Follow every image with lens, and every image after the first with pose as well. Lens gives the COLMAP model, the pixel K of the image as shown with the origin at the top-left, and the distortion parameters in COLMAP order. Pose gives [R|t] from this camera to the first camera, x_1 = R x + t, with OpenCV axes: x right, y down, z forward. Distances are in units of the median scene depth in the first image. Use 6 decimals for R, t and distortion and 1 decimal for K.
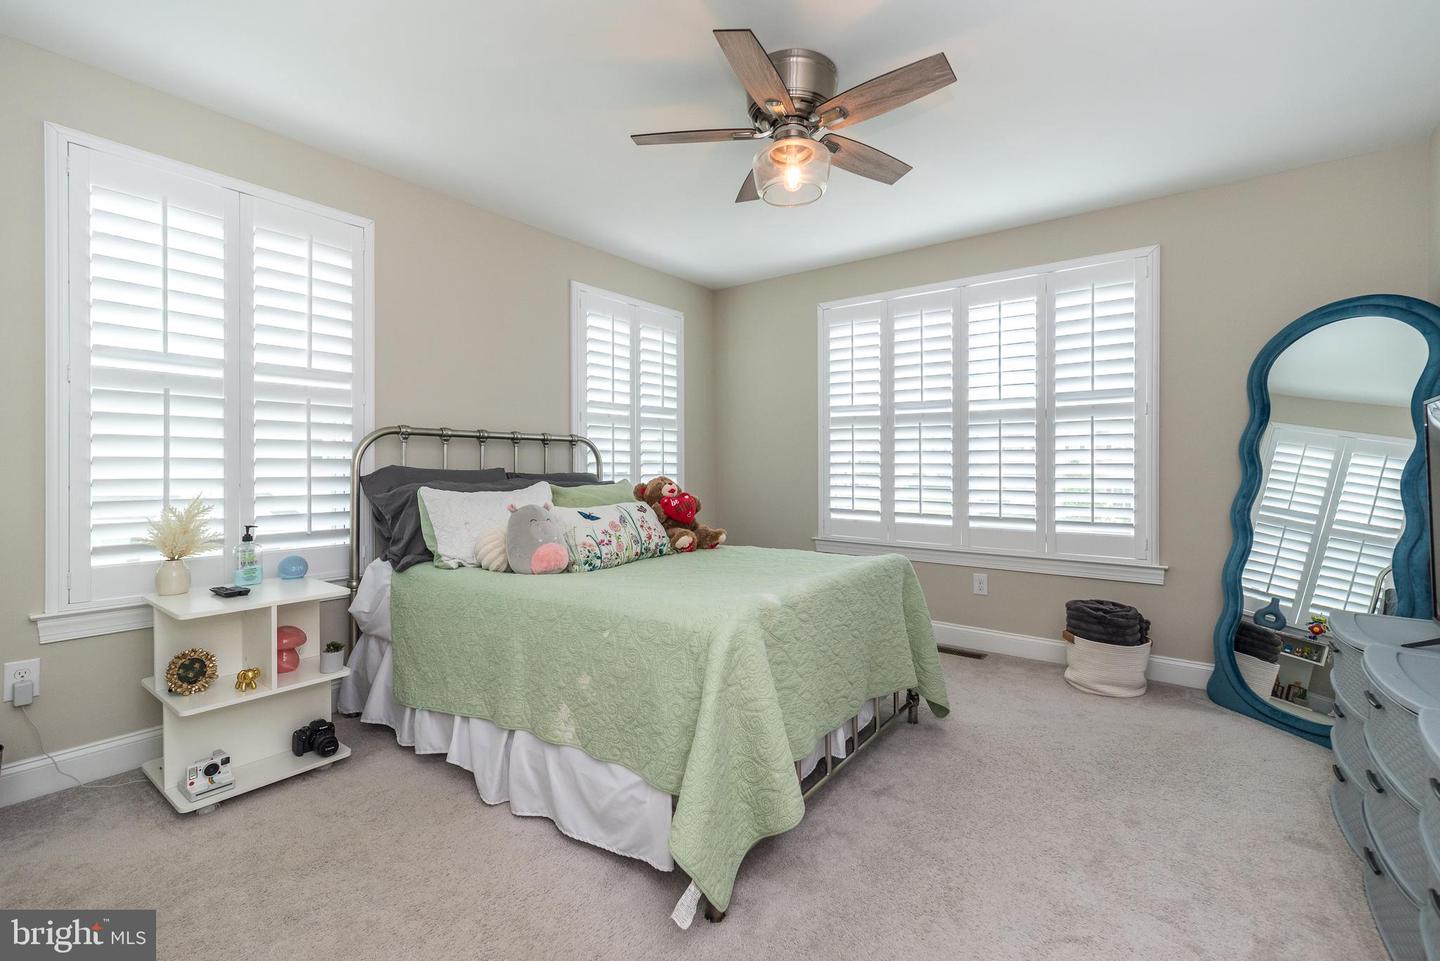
lens RADIAL K [[629.1, 0, 723.1], [0, 629.1, 463.3], [0, 0, 1]] dist [0.002751, 0.000649]
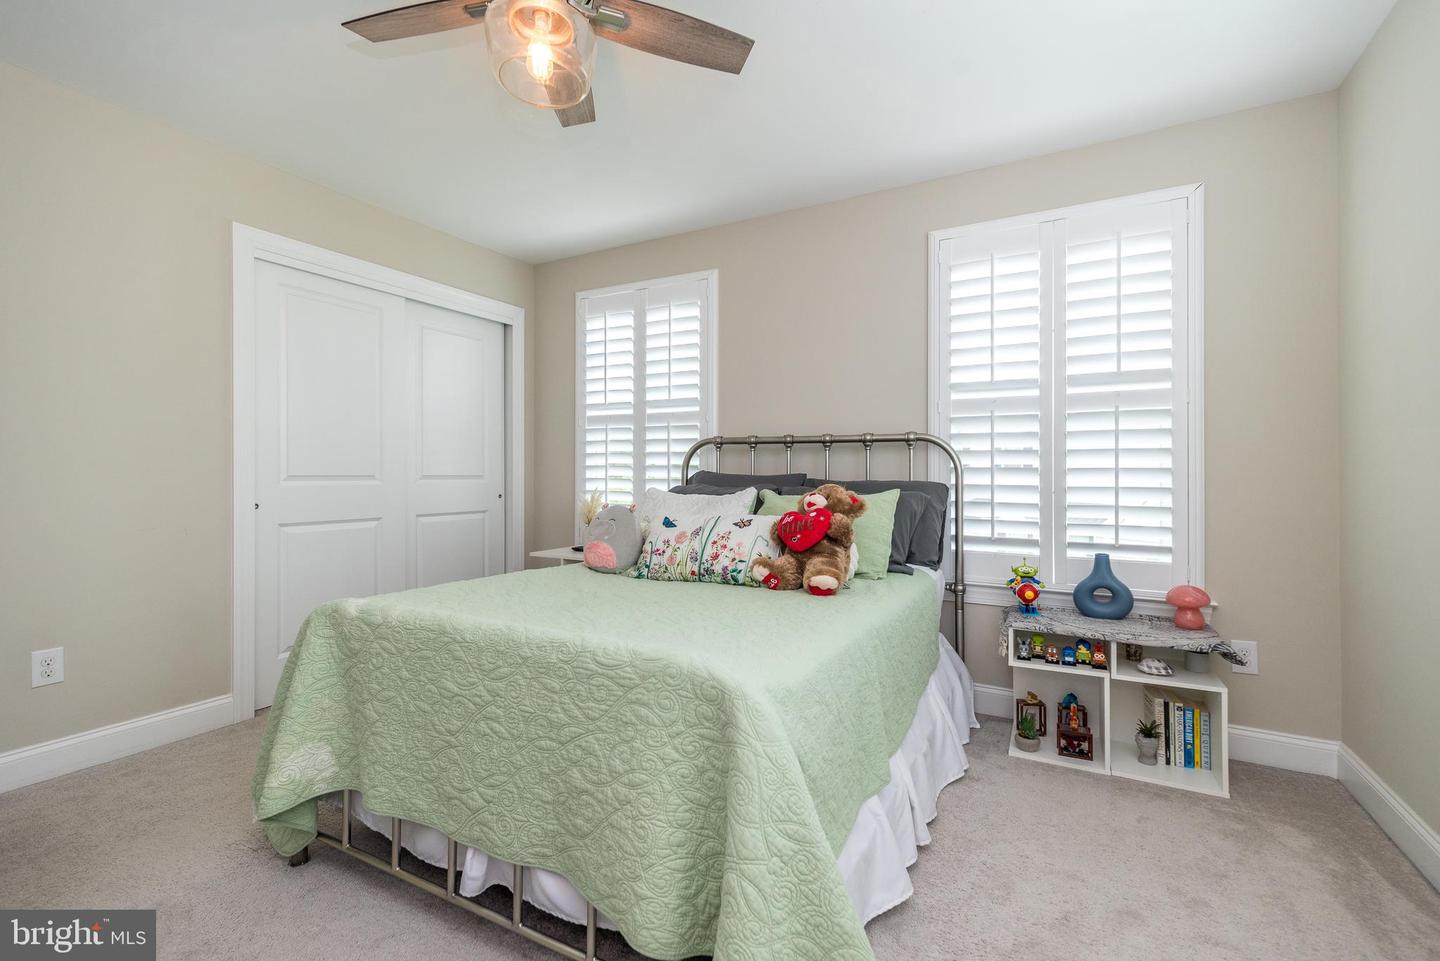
lens RADIAL K [[627.8, 0, 720.0], [0, 627.8, 480.5], [0, 0, 1]] dist [0.003103, 0.000622]
pose [[0.131106, 0.012759, -0.991286, 0.572602], [-0.002689, 0.999918, 0.012514, 0.006644], [0.991365, 0.001024, 0.131130, 0.748608]]
